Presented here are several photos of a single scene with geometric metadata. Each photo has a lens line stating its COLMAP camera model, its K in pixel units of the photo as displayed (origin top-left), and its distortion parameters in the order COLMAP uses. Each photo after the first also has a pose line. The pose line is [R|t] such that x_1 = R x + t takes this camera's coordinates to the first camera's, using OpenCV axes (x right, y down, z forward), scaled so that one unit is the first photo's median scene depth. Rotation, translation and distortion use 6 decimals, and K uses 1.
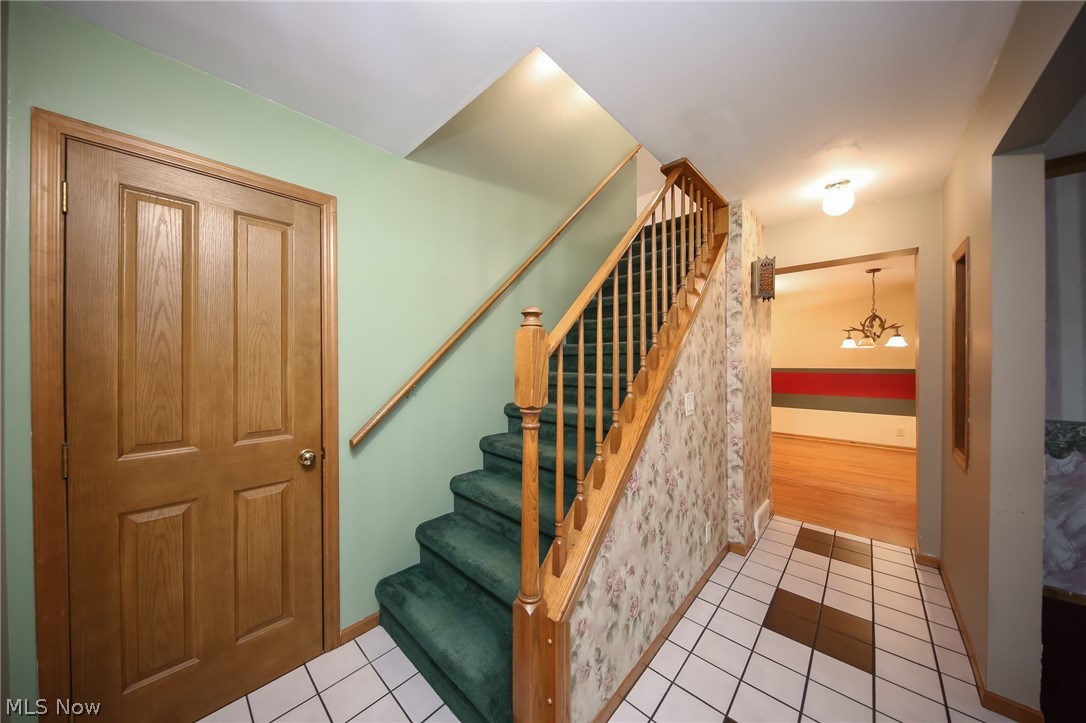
lens RADIAL K [[356.7, 0, 543.4], [0, 356.7, 360.1], [0, 0, 1]] dist [-0.000448, -0.000023]
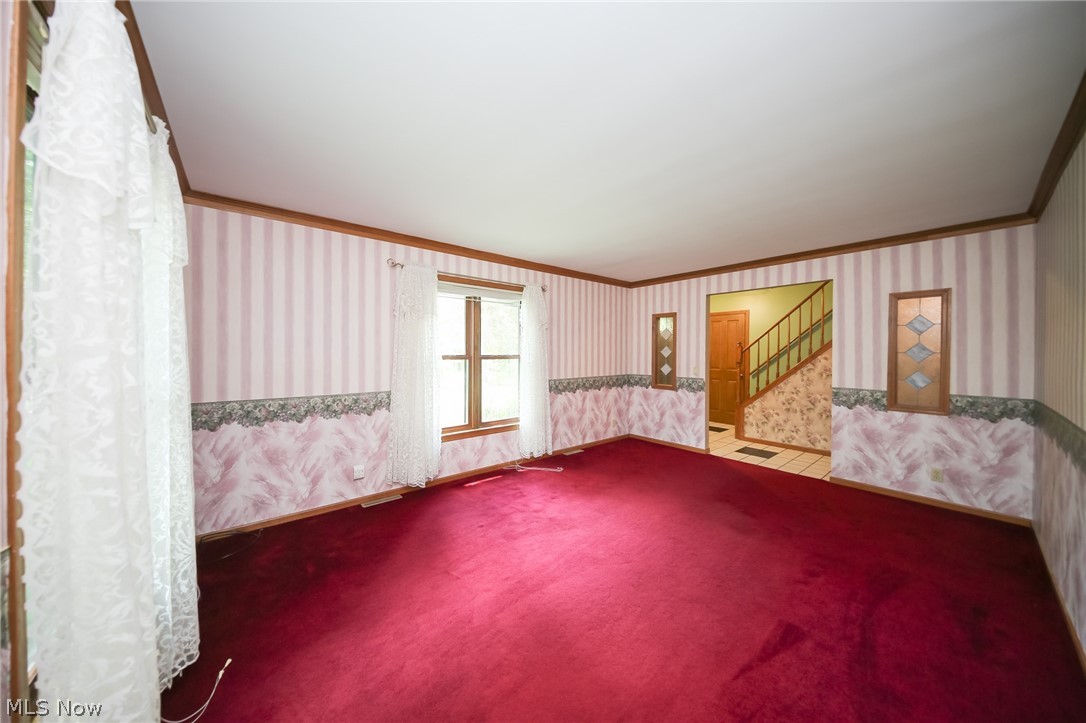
lens RADIAL K [[349.5, 0, 543.9], [0, 349.5, 376.0], [0, 0, 1]] dist [0.019518, 0.000009]
pose [[-0.131057, 0.072997, -0.988684, 3.810101], [0.010827, 0.997331, 0.072200, -0.048612], [0.991316, -0.001242, -0.131497, -0.779159]]
